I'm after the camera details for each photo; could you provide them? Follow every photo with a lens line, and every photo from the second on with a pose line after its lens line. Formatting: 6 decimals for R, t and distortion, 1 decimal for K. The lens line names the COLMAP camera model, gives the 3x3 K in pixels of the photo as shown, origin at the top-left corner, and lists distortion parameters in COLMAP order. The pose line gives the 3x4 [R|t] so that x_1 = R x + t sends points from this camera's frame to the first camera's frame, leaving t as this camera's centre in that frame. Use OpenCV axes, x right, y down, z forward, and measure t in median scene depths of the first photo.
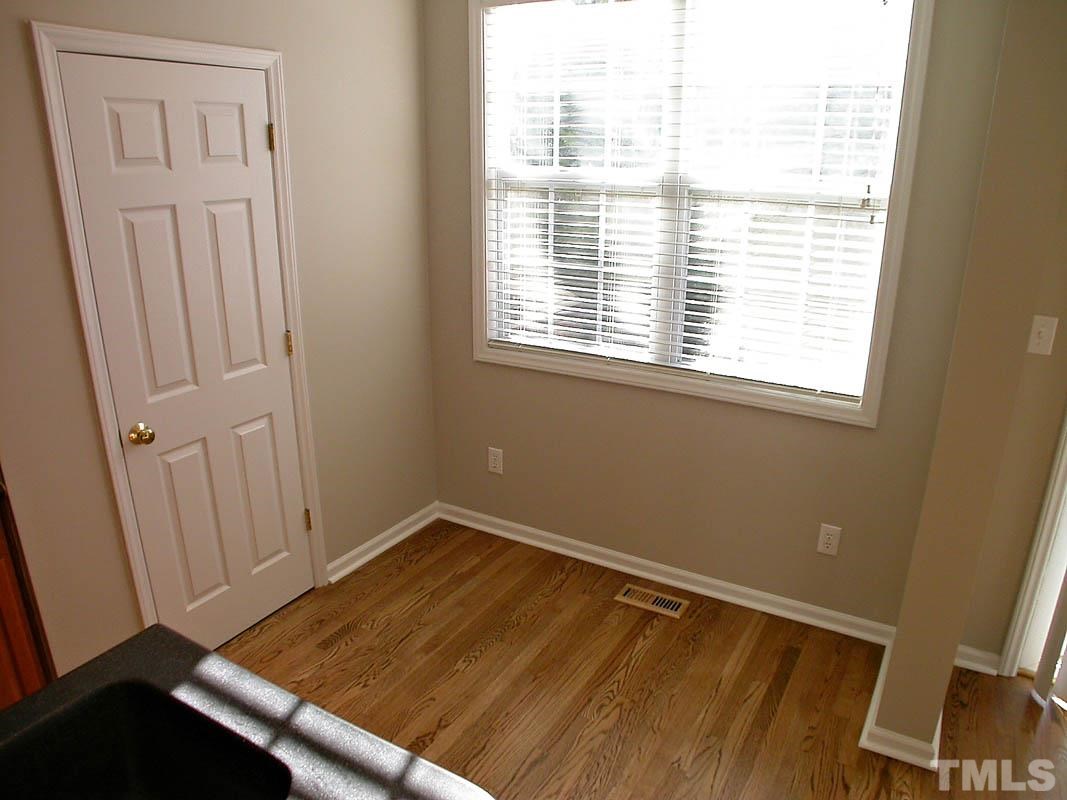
lens RADIAL K [[753.4, 0, 544.2], [0, 753.4, 408.8], [0, 0, 1]] dist [-0.155866, 0.082160]
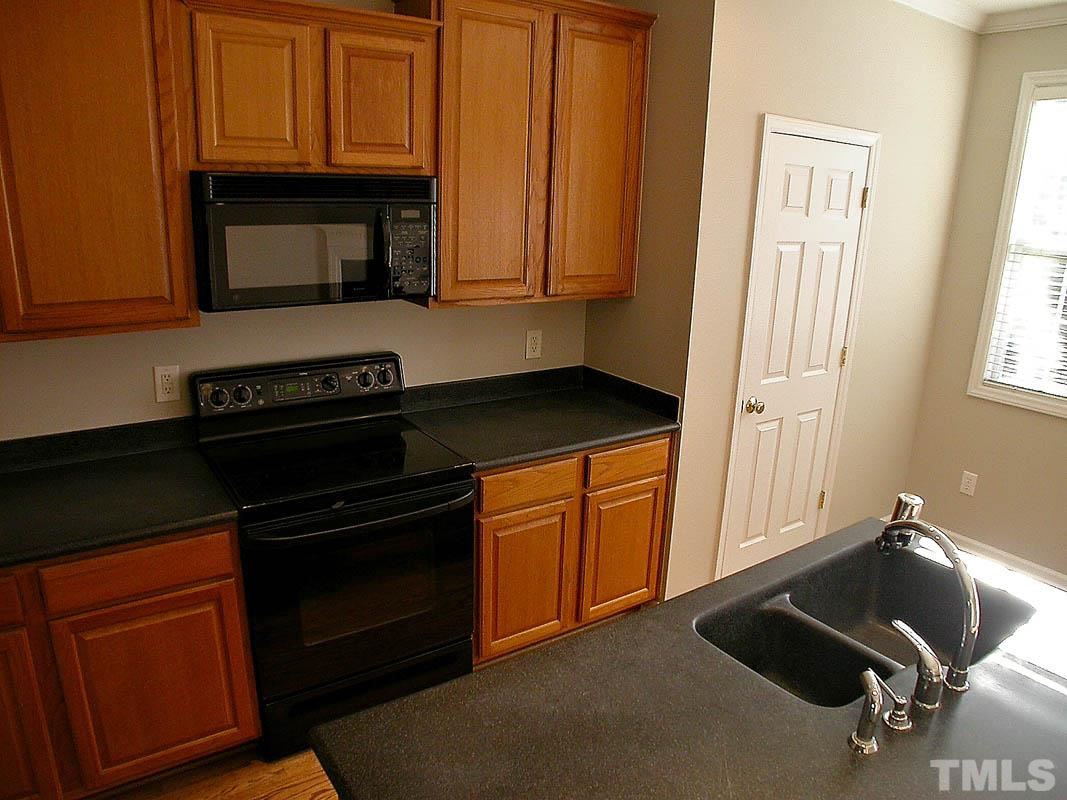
lens RADIAL K [[753.4, 0, 544.2], [0, 753.4, 408.8], [0, 0, 1]] dist [-0.155866, 0.082160]
pose [[0.906141, 0.144489, -0.397531, -0.304543], [-0.166341, 0.985848, -0.020840, 0.114607], [0.388894, 0.085009, 0.917352, -0.363132]]
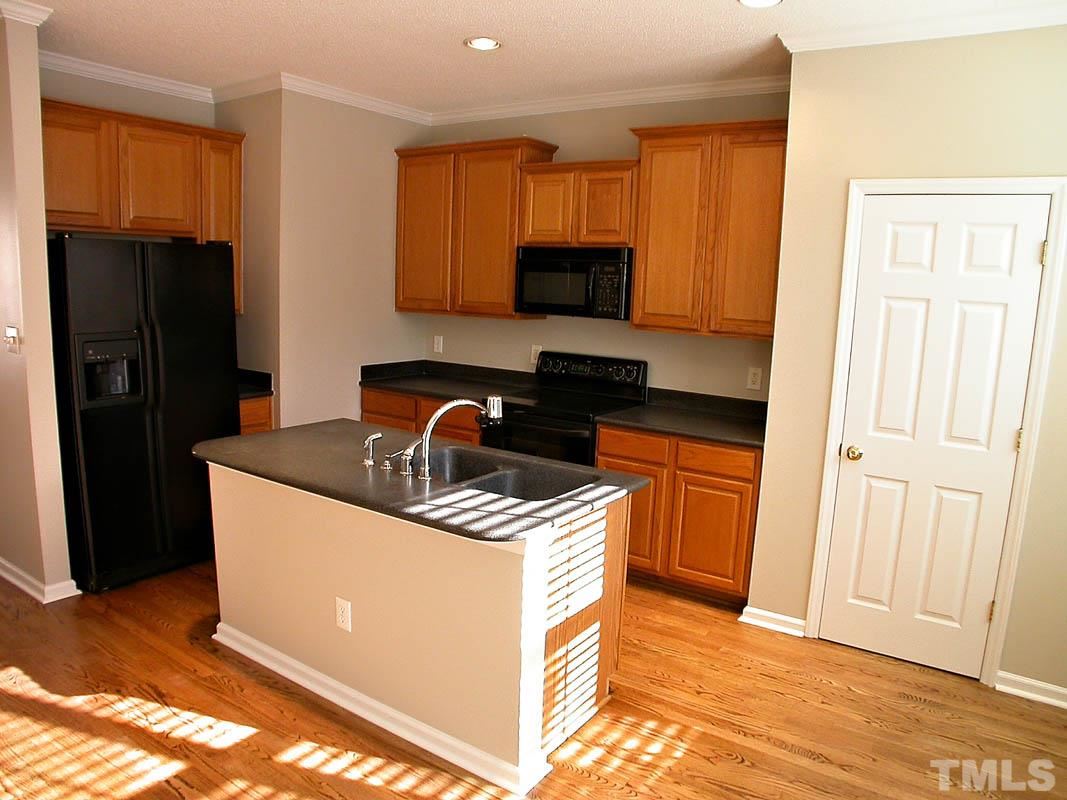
lens RADIAL K [[753.4, 0, 544.2], [0, 753.4, 408.8], [0, 0, 1]] dist [-0.155866, 0.082160]
pose [[-0.075759, 0.159748, -0.984246, 0.734621], [-0.359175, 0.916449, 0.176391, -0.066596], [0.930190, 0.366880, -0.012052, 0.366254]]
